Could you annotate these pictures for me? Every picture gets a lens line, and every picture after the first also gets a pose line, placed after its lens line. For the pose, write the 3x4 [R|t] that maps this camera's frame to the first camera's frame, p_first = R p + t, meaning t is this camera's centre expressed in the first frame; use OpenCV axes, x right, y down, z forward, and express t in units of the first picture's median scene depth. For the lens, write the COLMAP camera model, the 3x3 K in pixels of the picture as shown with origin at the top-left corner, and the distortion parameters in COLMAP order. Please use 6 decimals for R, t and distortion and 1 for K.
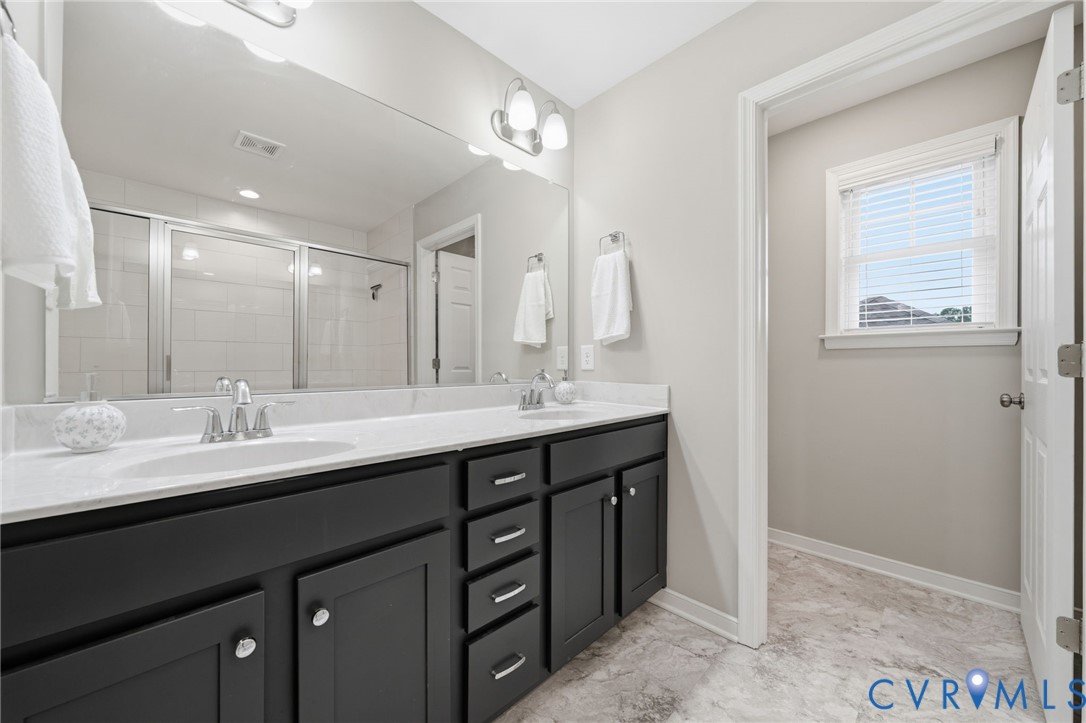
lens RADIAL K [[401.1, 0, 536.7], [0, 401.1, 360.5], [0, 0, 1]] dist [-0.000441, -0.000052]
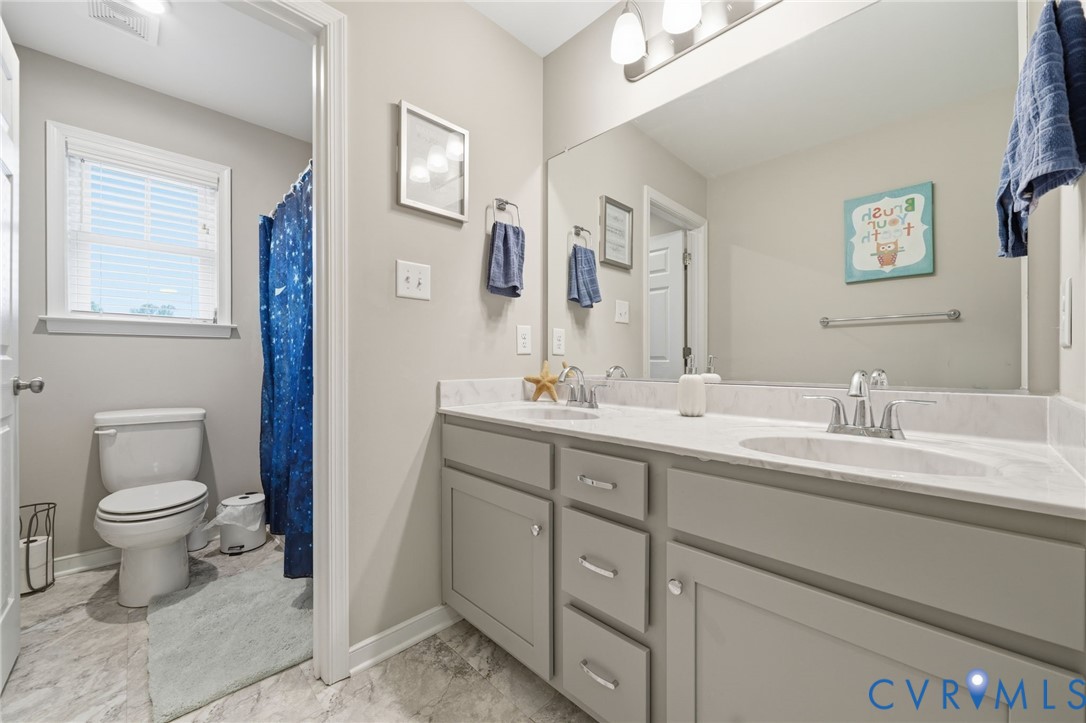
lens RADIAL K [[401.1, 0, 536.7], [0, 401.1, 360.5], [0, 0, 1]] dist [-0.000441, -0.000052]
pose [[0.024416, 0.001630, -0.999701, 0.226983], [0.015928, 0.999871, 0.002019, 0.003209], [0.999575, -0.015973, 0.024386, 0.225642]]
